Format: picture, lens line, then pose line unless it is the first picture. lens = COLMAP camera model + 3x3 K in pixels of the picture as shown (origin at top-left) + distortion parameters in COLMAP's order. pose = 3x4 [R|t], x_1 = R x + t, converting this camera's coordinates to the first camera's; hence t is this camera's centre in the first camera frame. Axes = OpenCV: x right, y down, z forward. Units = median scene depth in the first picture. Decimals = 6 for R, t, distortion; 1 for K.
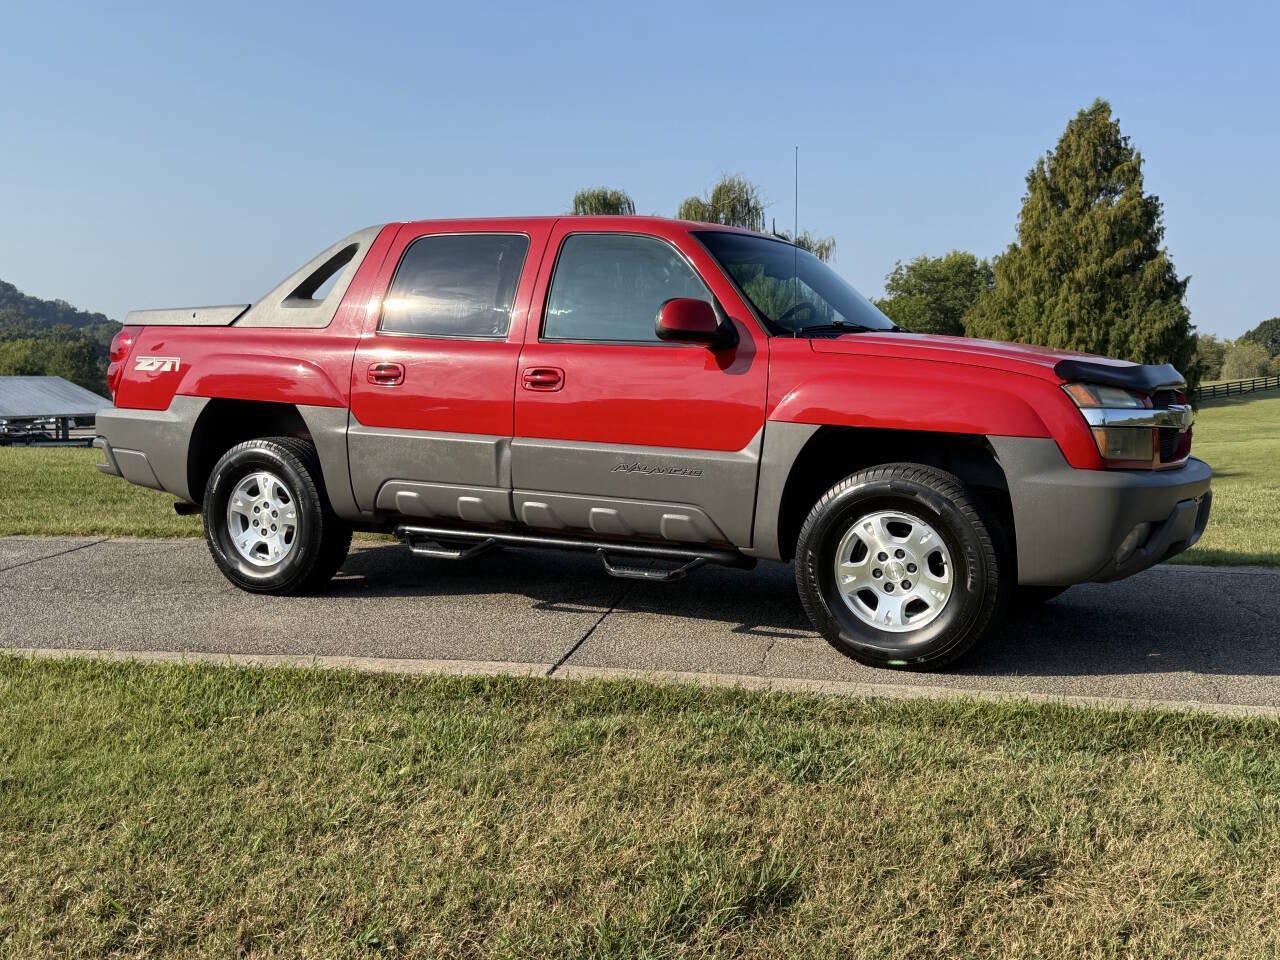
lens RADIAL K [[1258.5, 0, 640.0], [0, 1258.5, 480.0], [0, 0, 1]] dist [0.167849, -0.355789]
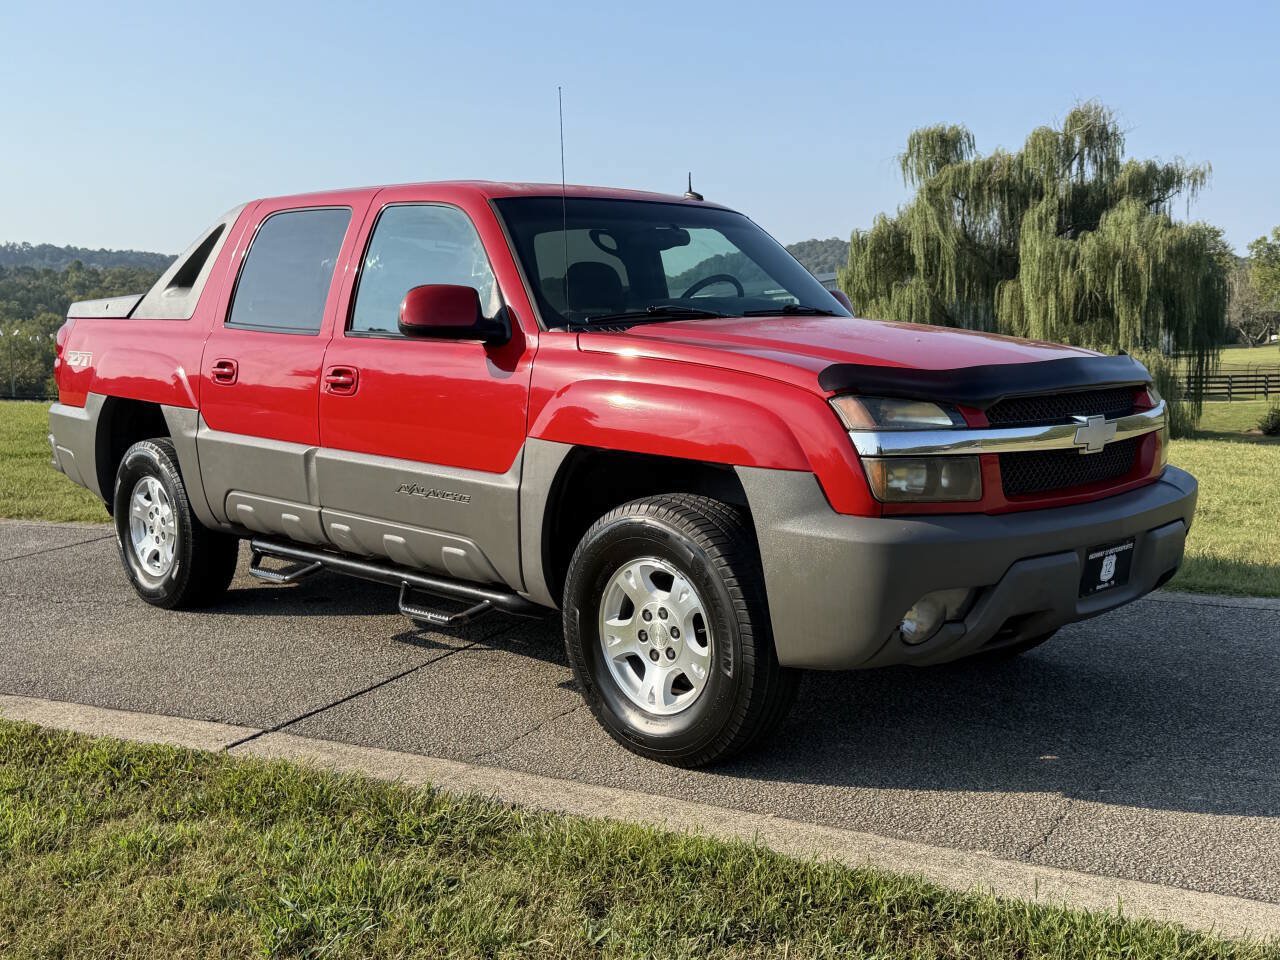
lens RADIAL K [[1258.5, 0, 640.0], [0, 1258.5, 480.0], [0, 0, 1]] dist [0.167849, -0.355789]
pose [[0.962403, 0.011025, -0.271403, 0.341716], [-0.000300, 0.999218, 0.039527, -0.045535], [0.271627, -0.037960, 0.961654, 0.223842]]
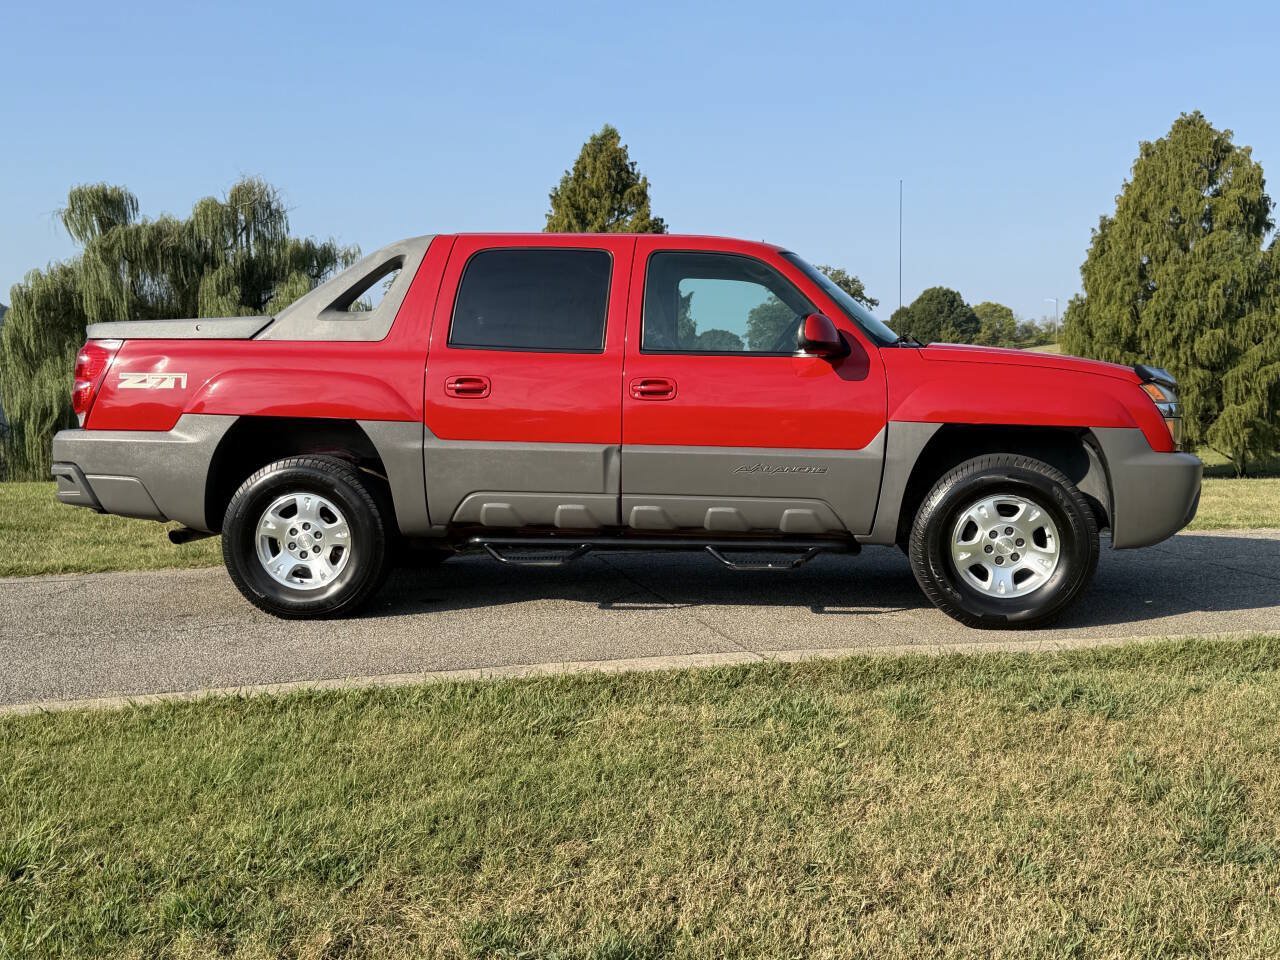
lens RADIAL K [[1258.5, 0, 640.0], [0, 1258.5, 480.0], [0, 0, 1]] dist [0.167849, -0.355789]
pose [[0.928575, -0.043961, 0.368532, -0.467788], [0.046414, 0.998920, 0.002209, -0.006355], [-0.368231, 0.015053, 0.929612, 0.023223]]
